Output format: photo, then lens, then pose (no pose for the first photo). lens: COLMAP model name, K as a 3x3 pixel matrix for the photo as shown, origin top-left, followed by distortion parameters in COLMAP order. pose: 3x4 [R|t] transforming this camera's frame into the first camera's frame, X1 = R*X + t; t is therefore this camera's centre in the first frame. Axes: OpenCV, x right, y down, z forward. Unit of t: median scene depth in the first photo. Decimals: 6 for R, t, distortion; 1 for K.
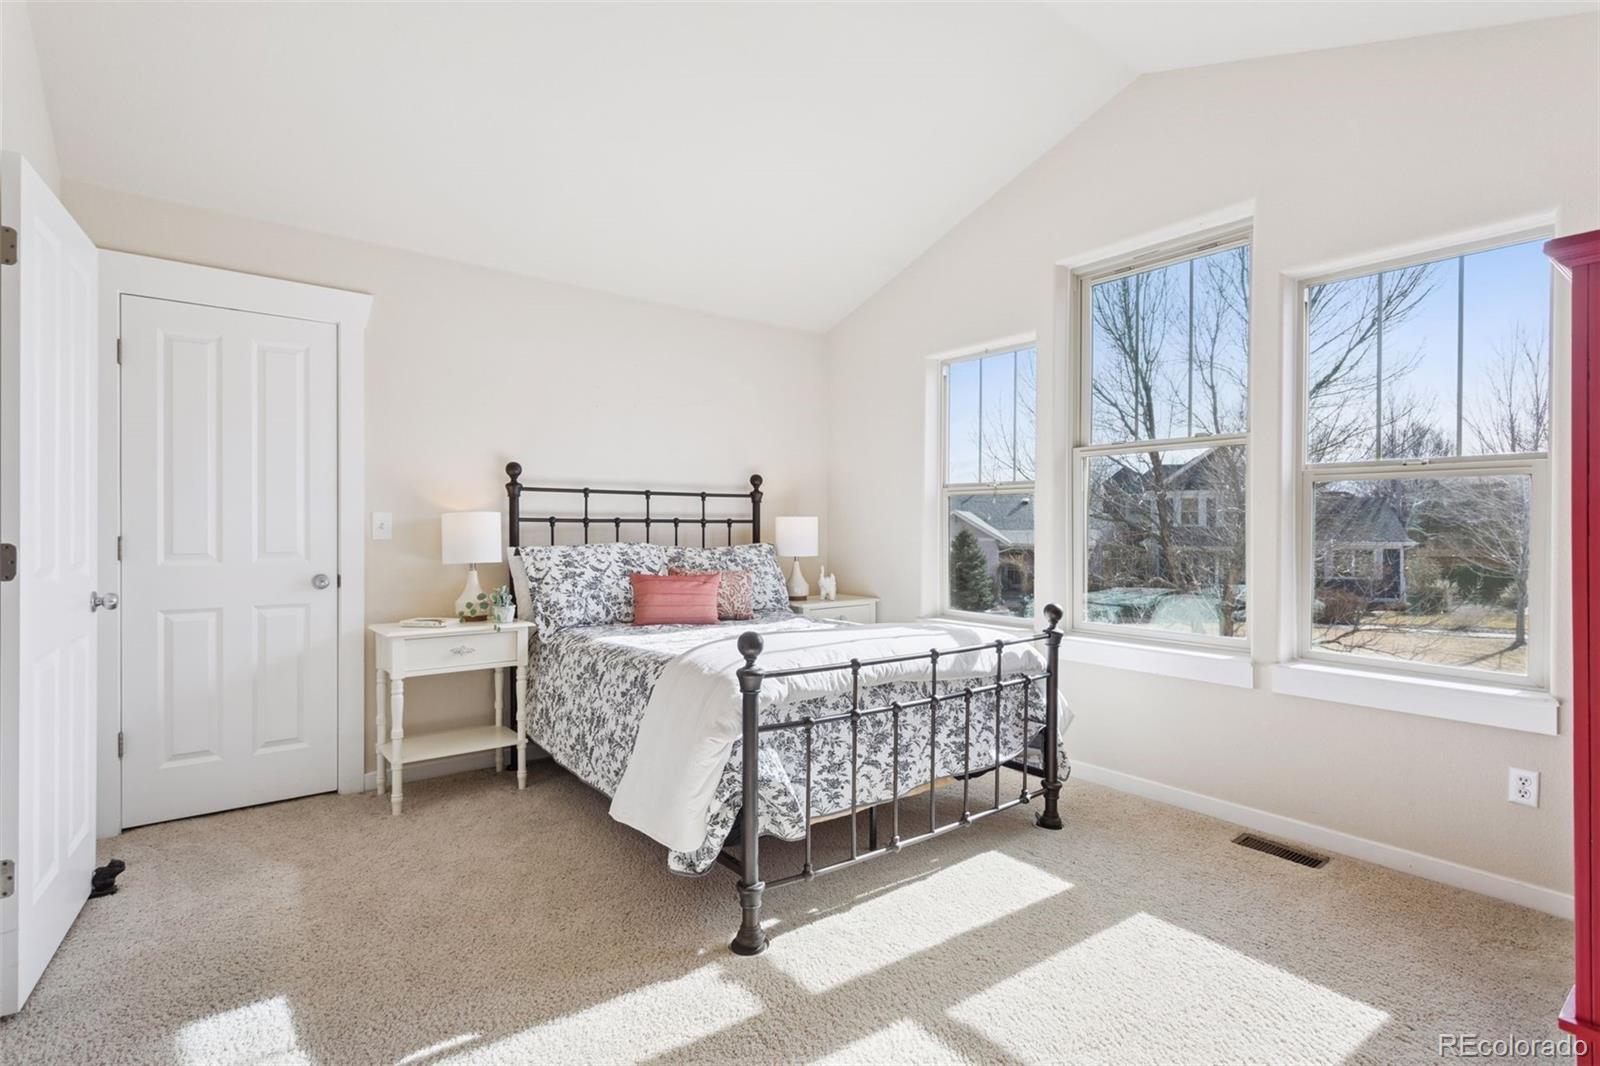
lens RADIAL K [[757.2, 0, 804.8], [0, 757.2, 524.9], [0, 0, 1]] dist [0.000036, -0.000025]
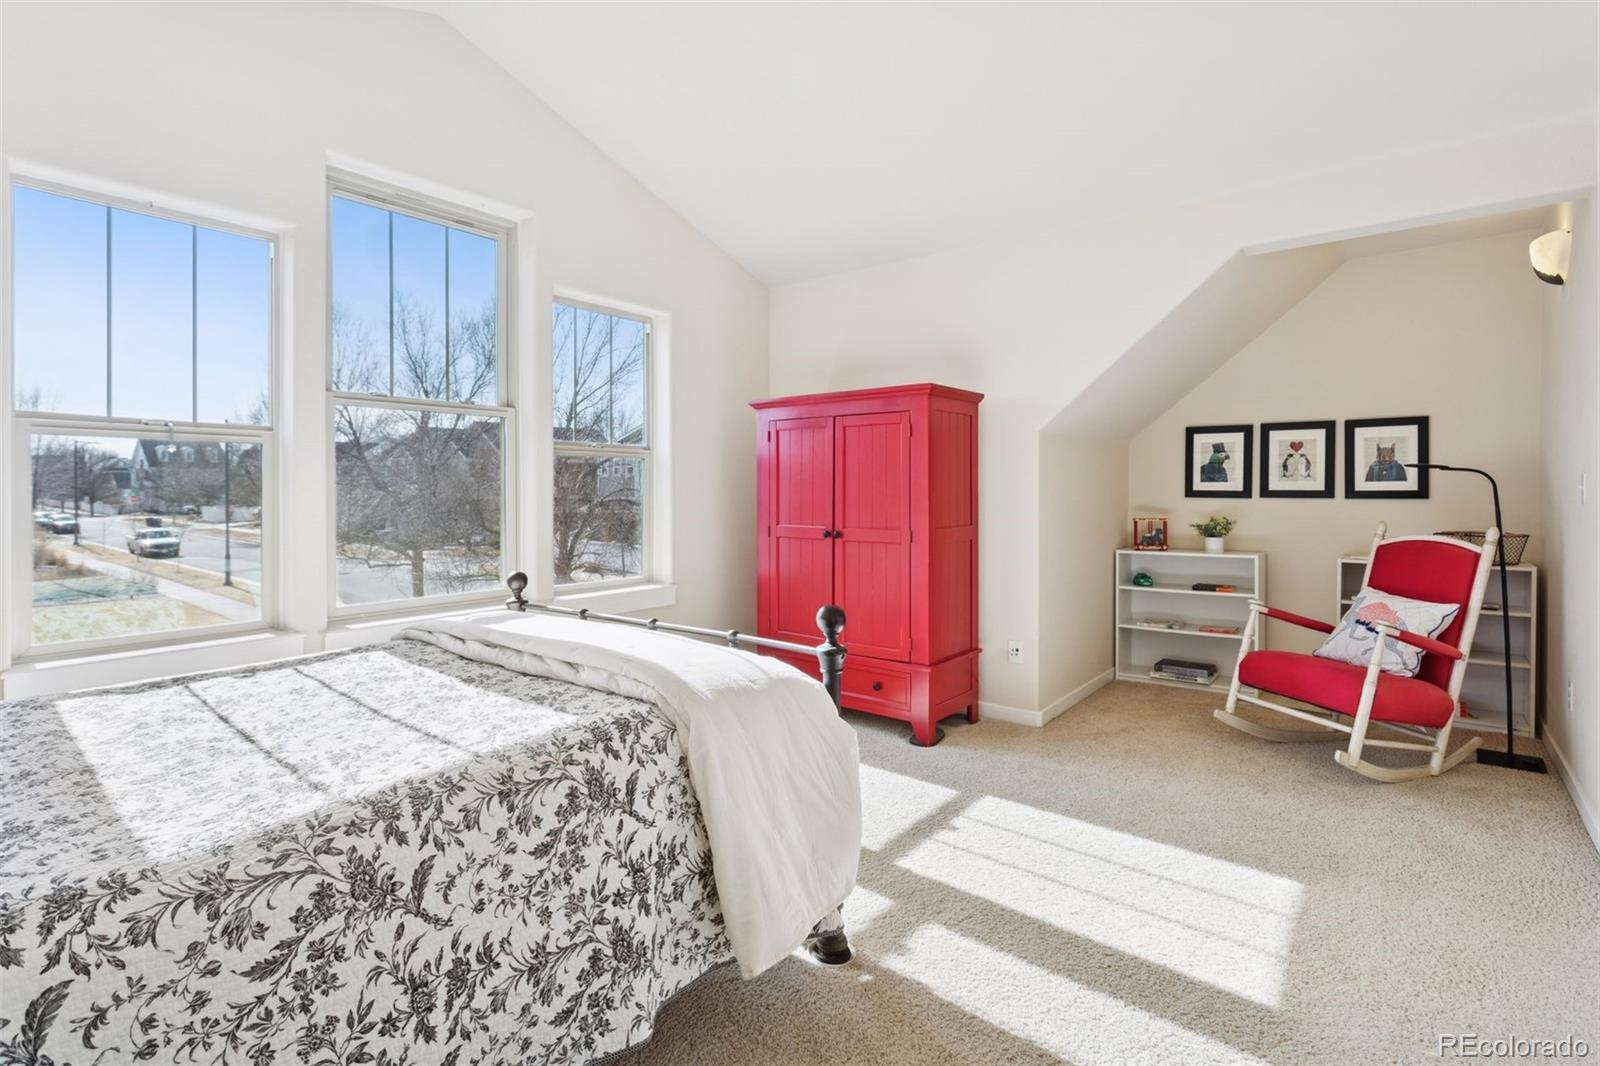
lens RADIAL K [[757.2, 0, 804.8], [0, 757.2, 524.9], [0, 0, 1]] dist [0.000036, -0.000025]
pose [[-0.244868, -0.029659, 0.969103, -0.647608], [0.003107, 0.999503, 0.031375, 0.015804], [-0.969551, 0.010694, -0.244654, 0.879314]]
